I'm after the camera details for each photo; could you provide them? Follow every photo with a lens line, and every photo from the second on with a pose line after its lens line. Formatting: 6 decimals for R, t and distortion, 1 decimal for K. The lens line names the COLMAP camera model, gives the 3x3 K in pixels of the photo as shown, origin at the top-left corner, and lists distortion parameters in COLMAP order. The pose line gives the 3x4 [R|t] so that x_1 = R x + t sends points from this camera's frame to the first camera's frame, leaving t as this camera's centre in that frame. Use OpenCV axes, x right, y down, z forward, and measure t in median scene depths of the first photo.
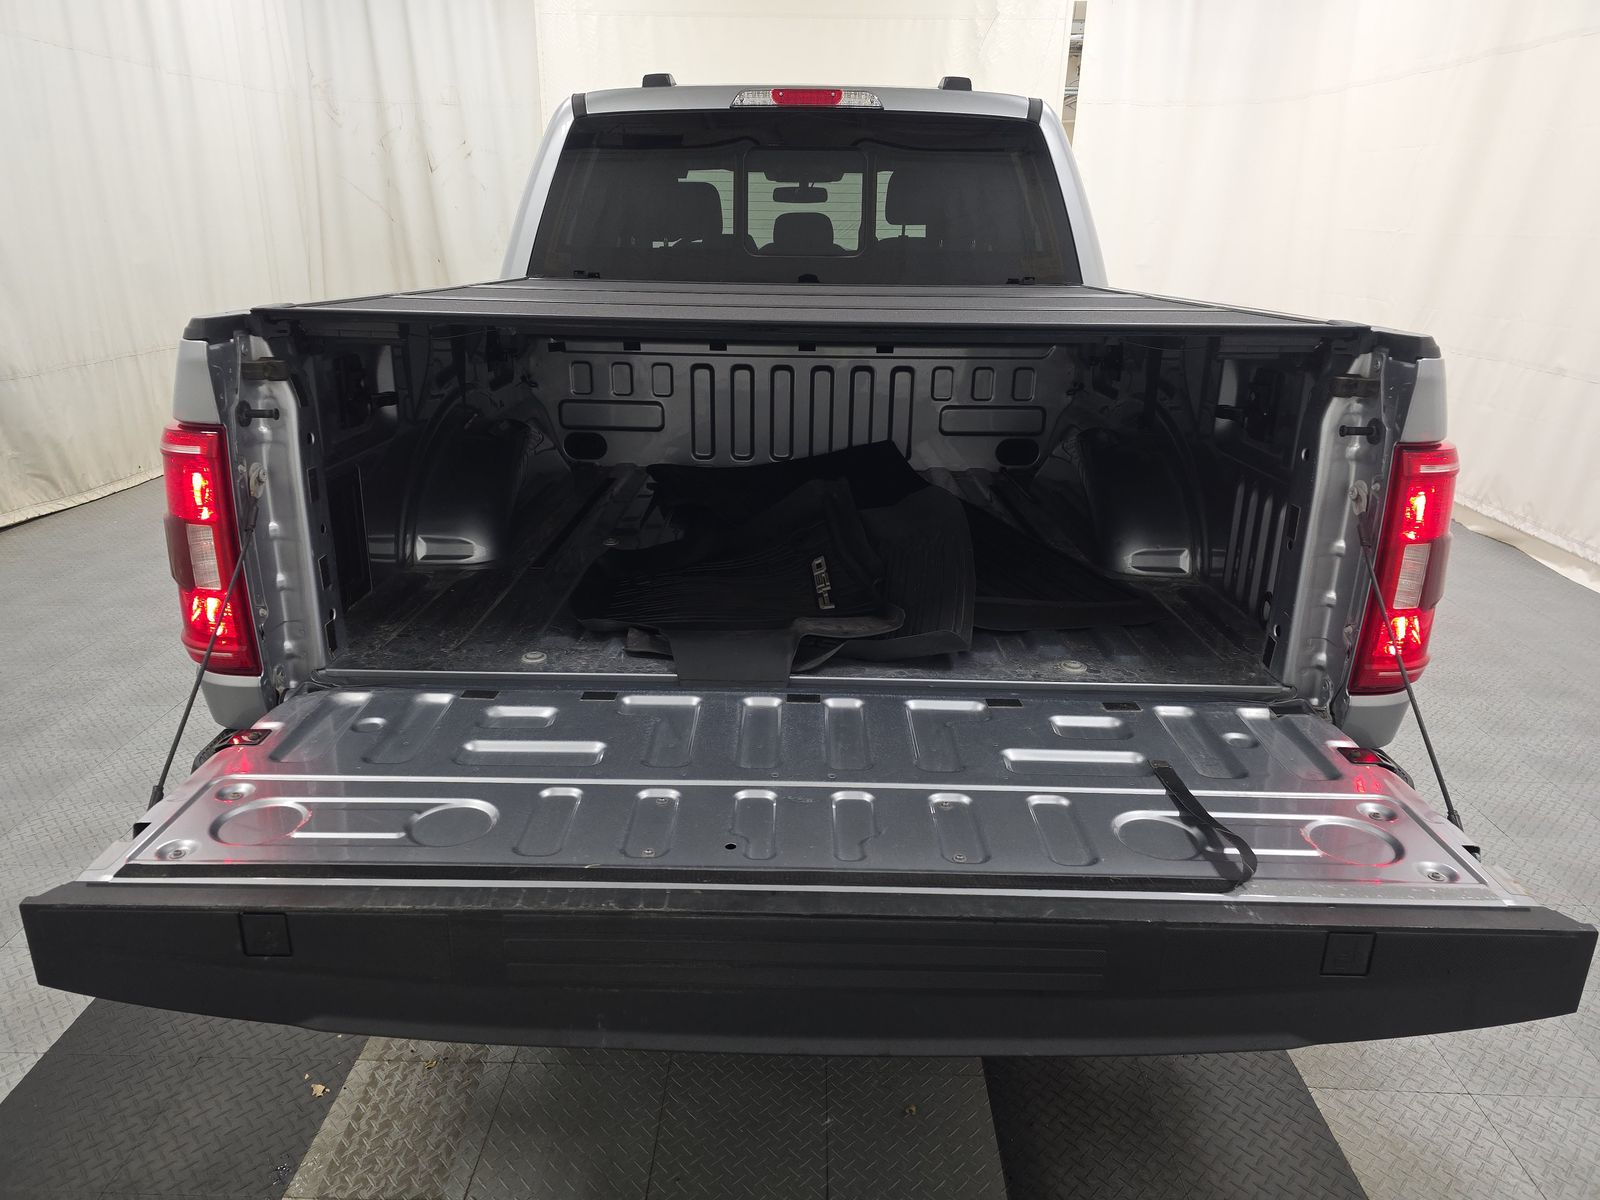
lens RADIAL K [[1077.6, 0, 798.6], [0, 1077.6, 577.3], [0, 0, 1]] dist [0.025799, 0.001296]
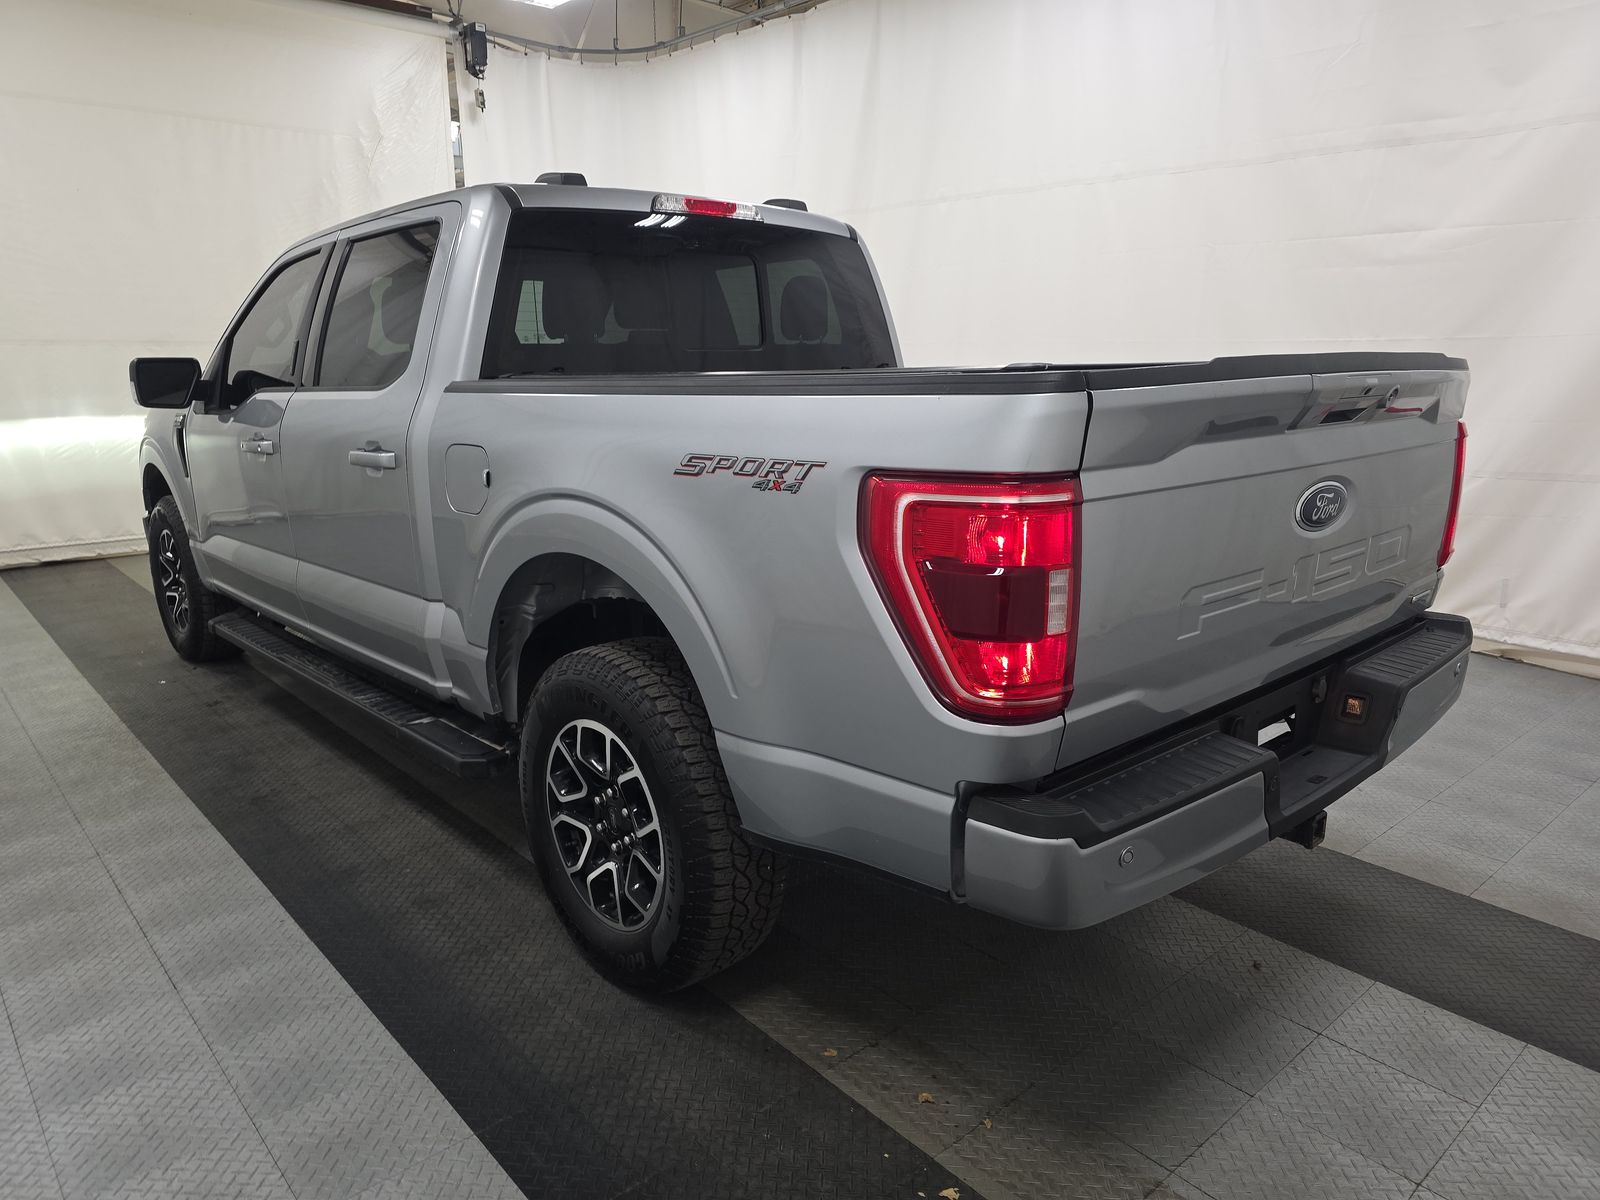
lens RADIAL K [[1066.9, 0, 800.0], [0, 1066.9, 600.0], [0, 0, 1]] dist [0.038205, -0.000261]
pose [[0.739656, -0.170147, 0.651121, -0.752584], [0.228097, 0.973627, -0.004690, -0.038468], [-0.633151, 0.151988, 0.758959, 0.204899]]
